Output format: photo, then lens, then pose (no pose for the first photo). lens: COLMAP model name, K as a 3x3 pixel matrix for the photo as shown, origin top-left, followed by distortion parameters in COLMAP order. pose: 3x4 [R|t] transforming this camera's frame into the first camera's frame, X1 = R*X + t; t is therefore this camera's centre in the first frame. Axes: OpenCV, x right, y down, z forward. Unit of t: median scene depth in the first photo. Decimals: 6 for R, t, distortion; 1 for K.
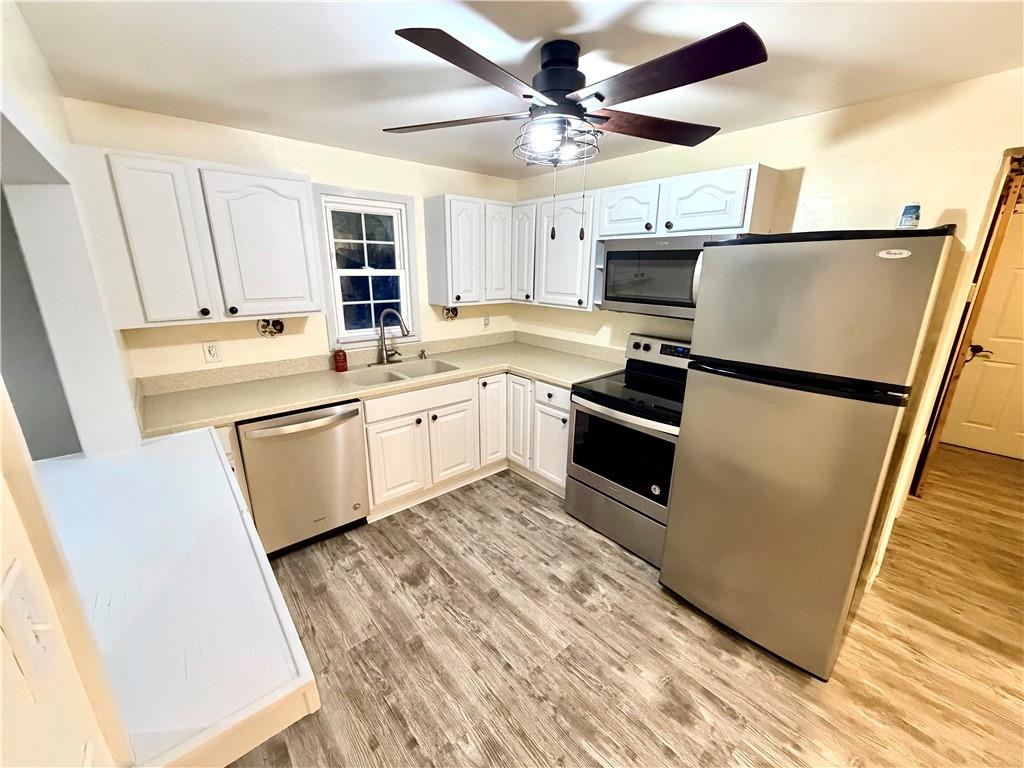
lens RADIAL K [[406.6, 0, 511.4], [0, 406.6, 384.9], [0, 0, 1]] dist [-0.000927, 0.000280]
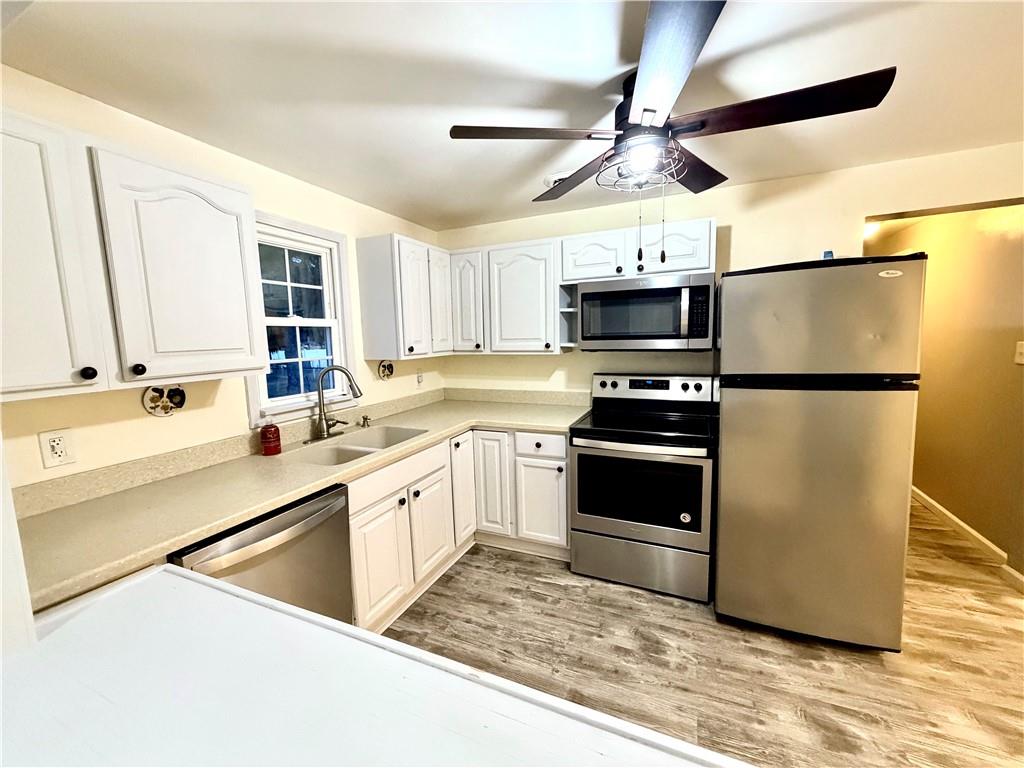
lens RADIAL K [[406.6, 0, 510.4], [0, 406.6, 385.1], [0, 0, 1]] dist [-0.000927, 0.000280]
pose [[0.903986, -0.084355, 0.419158, -0.354216], [0.152962, 0.979267, -0.132814, 0.006095], [-0.399264, 0.184177, 0.898146, 0.185668]]
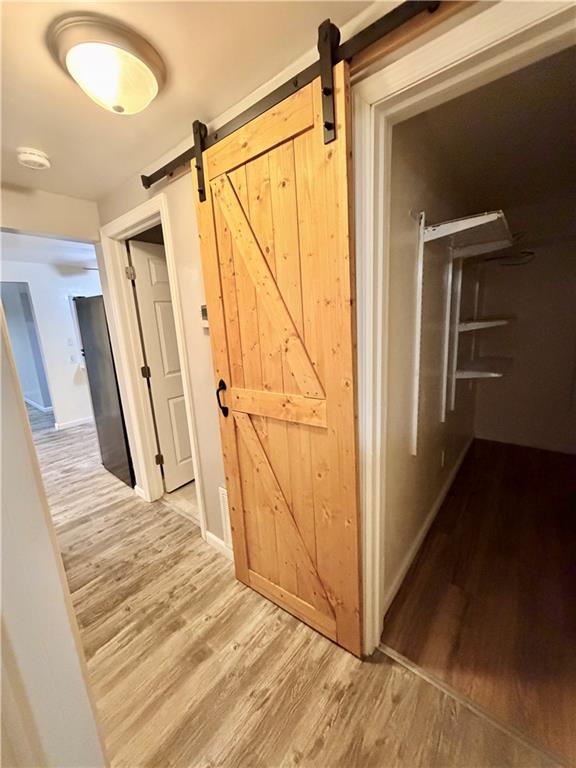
lens RADIAL K [[305.0, 0, 289.3], [0, 305.0, 381.3], [0, 0, 1]] dist [-0.000927, 0.000280]
pose [[0.167426, 0.183906, -0.968580, 1.737966], [-0.220679, 0.964510, 0.144987, -0.216677], [0.960869, 0.189471, 0.202068, 1.032436]]
